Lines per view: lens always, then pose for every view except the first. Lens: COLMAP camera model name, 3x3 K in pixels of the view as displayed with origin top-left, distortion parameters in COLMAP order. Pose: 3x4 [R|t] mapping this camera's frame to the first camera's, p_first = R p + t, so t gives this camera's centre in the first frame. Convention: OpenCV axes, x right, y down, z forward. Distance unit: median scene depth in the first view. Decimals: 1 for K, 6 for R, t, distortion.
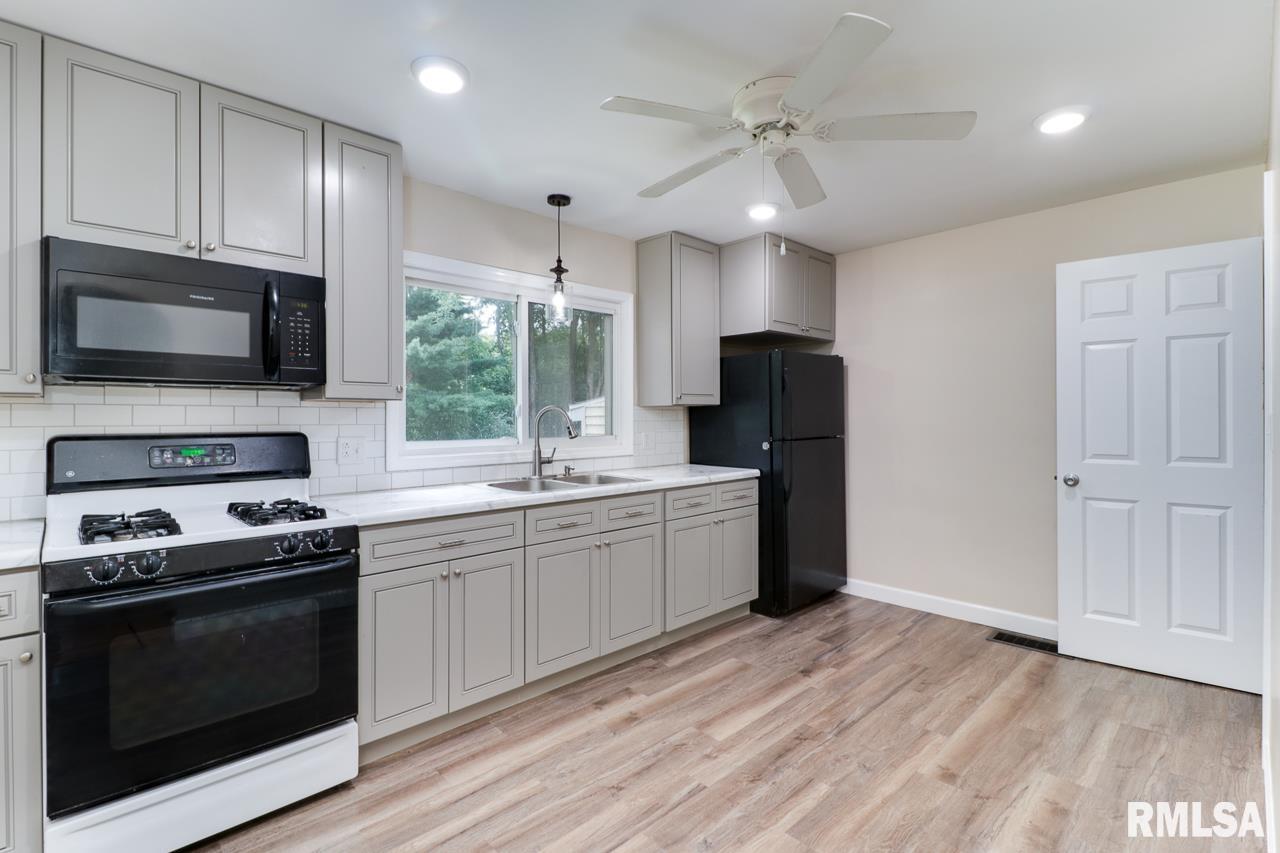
lens RADIAL K [[595.6, 0, 639.4], [0, 595.6, 412.3], [0, 0, 1]] dist [0.004278, -0.000053]
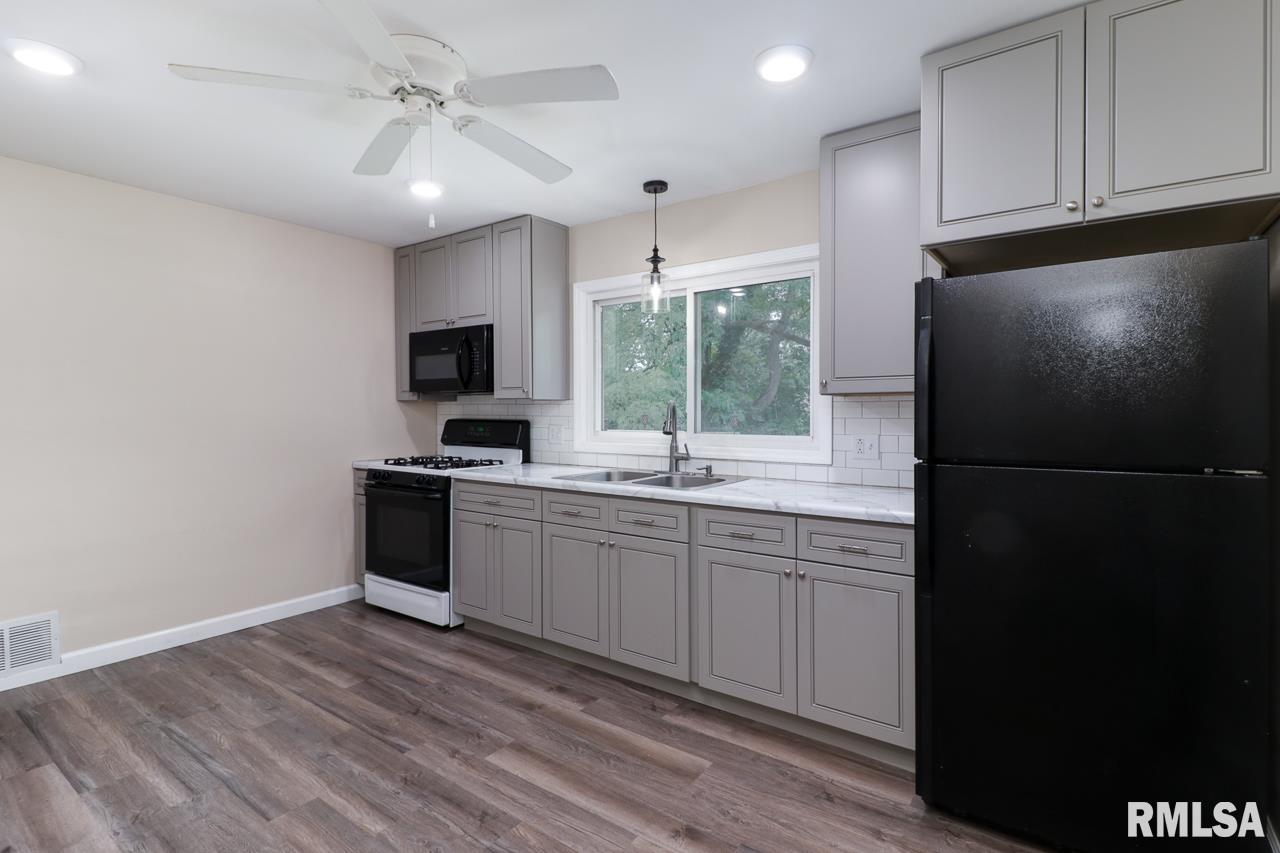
lens RADIAL K [[595.6, 0, 639.4], [0, 595.6, 412.3], [0, 0, 1]] dist [0.004278, -0.000053]
pose [[0.191632, 0.006079, -0.981448, 0.859212], [0.006197, 0.999953, 0.007403, 0.002019], [0.981447, -0.007501, 0.191586, 0.832767]]
